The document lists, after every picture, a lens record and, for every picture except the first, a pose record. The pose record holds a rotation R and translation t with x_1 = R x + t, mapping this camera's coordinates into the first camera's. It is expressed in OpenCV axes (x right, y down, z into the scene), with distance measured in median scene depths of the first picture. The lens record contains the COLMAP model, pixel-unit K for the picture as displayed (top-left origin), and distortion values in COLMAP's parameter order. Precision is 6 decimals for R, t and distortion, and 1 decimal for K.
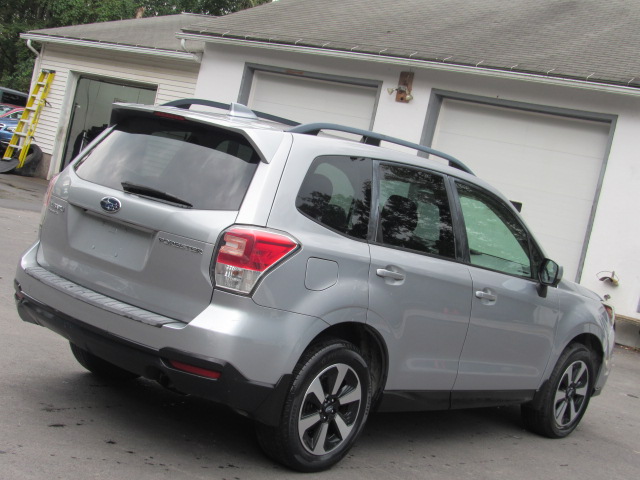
lens RADIAL K [[1083.1, 0, 304.4], [0, 1083.1, 233.4], [0, 0, 1]] dist [-0.118059, 0.000000]
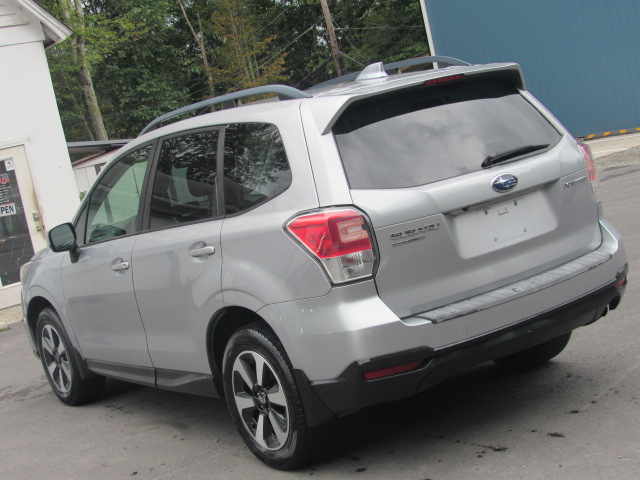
lens RADIAL K [[1083.1, 0, 317.4], [0, 1083.1, 239.3], [0, 0, 1]] dist [-0.118059, 0.000000]
pose [[0.199840, -0.365364, 0.909161, -0.861451], [0.320079, 0.901316, 0.291855, -0.243669], [-0.926074, 0.232679, 0.297064, 0.748389]]
